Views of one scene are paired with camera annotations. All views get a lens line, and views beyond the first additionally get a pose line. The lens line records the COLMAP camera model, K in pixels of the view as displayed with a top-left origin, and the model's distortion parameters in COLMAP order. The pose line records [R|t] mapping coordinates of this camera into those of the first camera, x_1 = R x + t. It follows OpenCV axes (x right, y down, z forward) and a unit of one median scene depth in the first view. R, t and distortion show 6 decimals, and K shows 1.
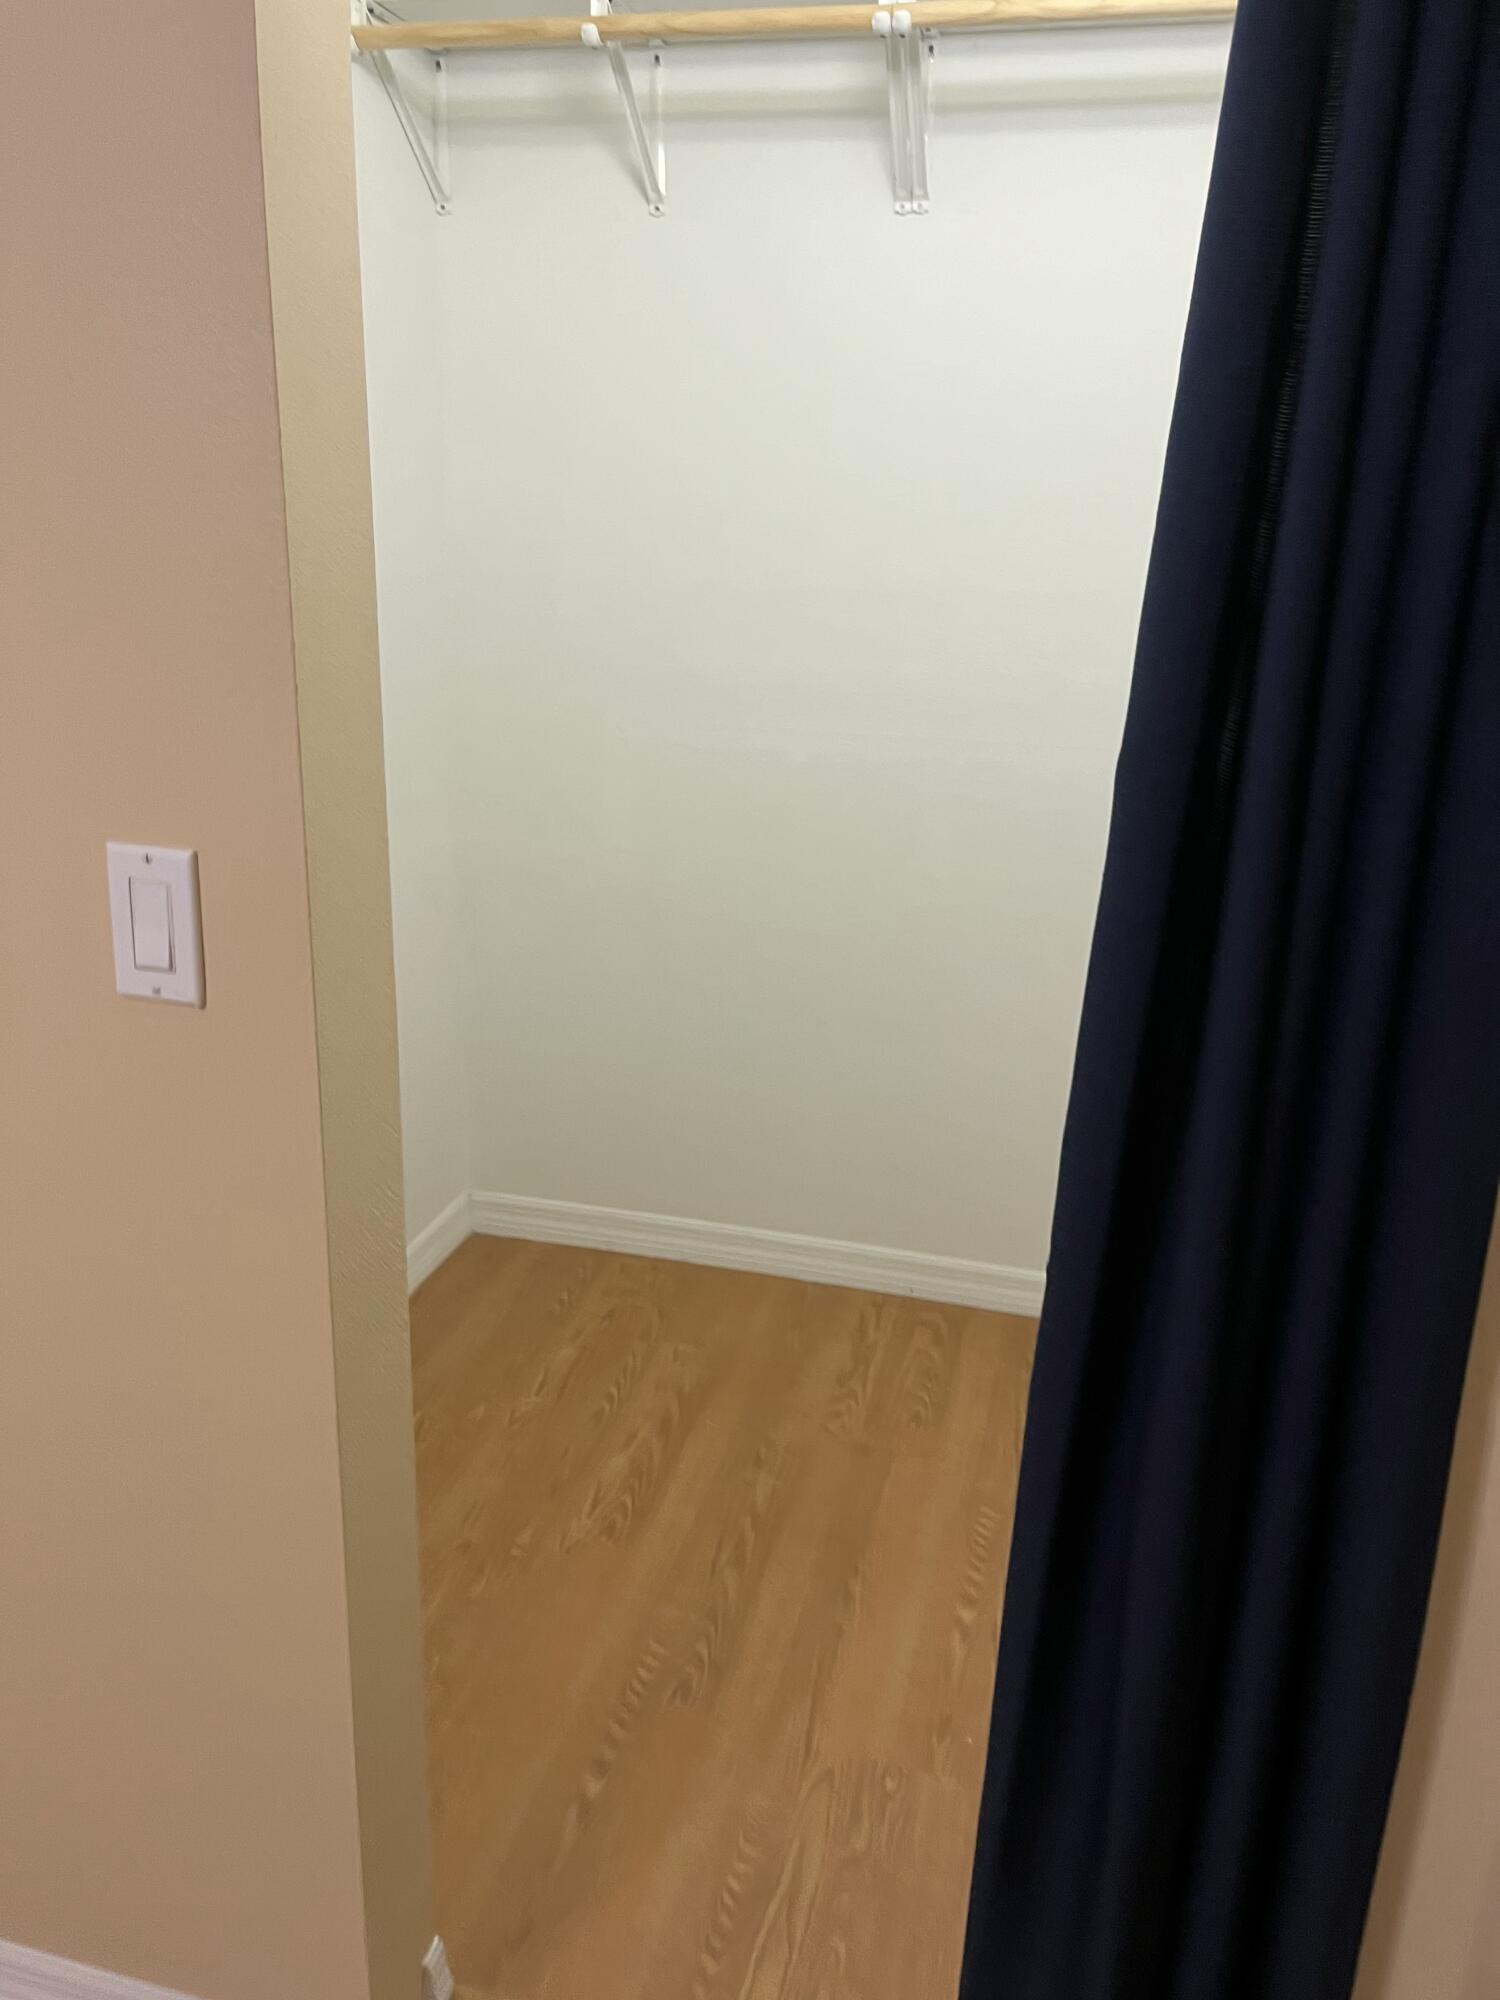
lens RADIAL K [[1515.9, 0, 745.8], [0, 1515.9, 990.8], [0, 0, 1]] dist [0.064606, -0.080305]
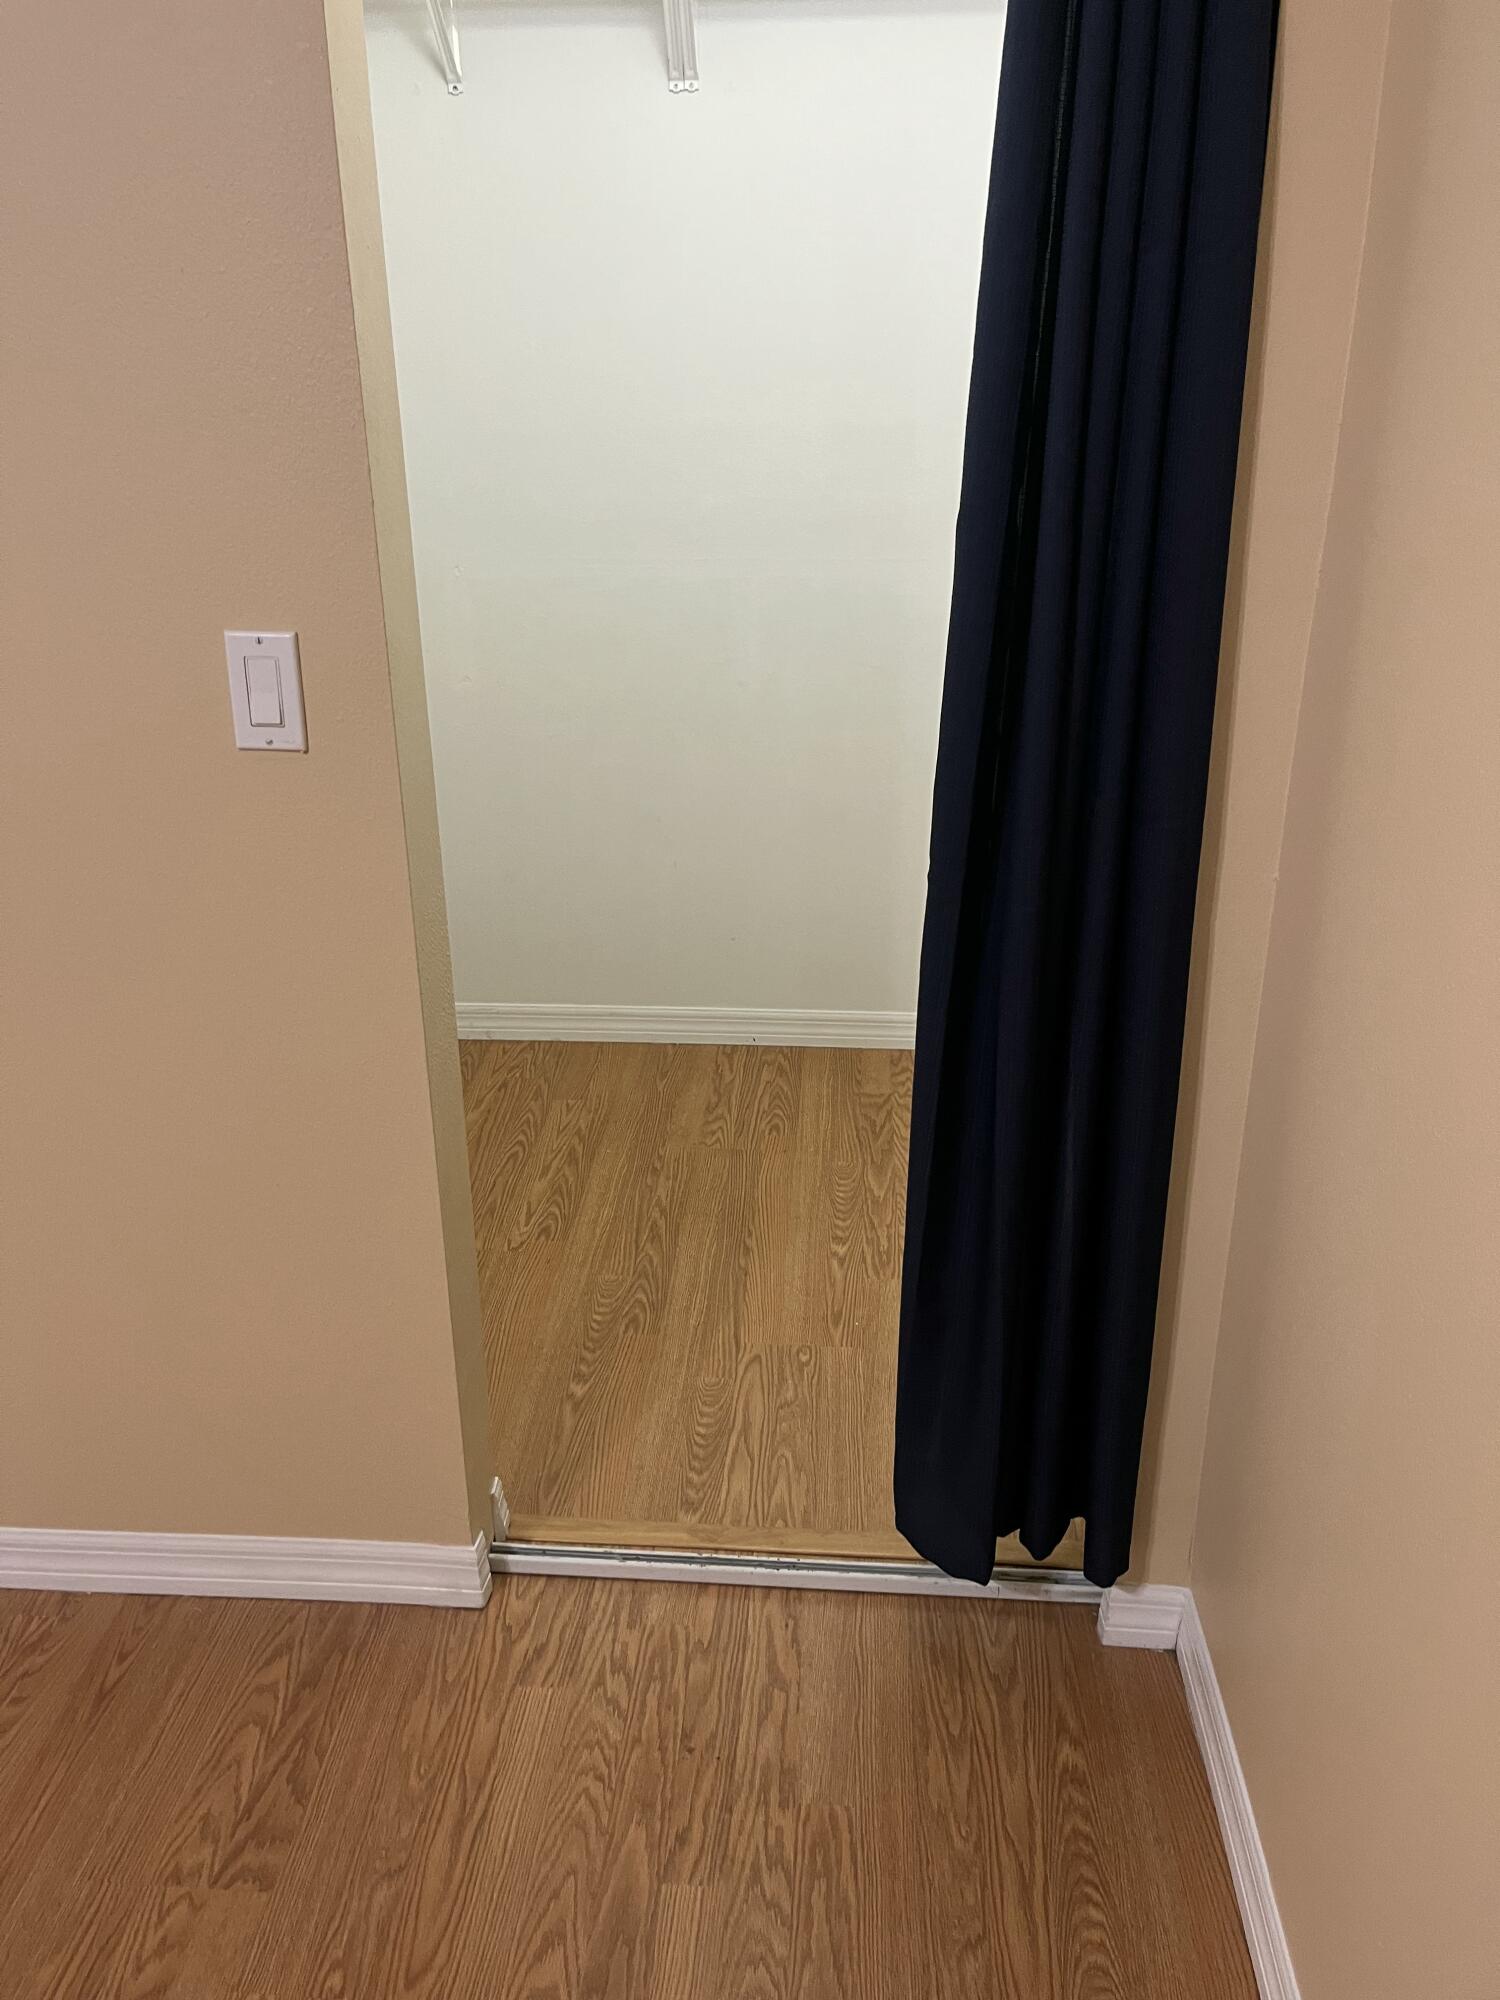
lens RADIAL K [[1515.9, 0, 745.9], [0, 1515.9, 995.5], [0, 0, 1]] dist [0.064606, -0.080305]
pose [[0.981840, -0.104653, 0.158232, -0.105344], [0.090536, 0.991451, 0.093956, 0.066972], [-0.166712, -0.077924, 0.982922, -0.207681]]
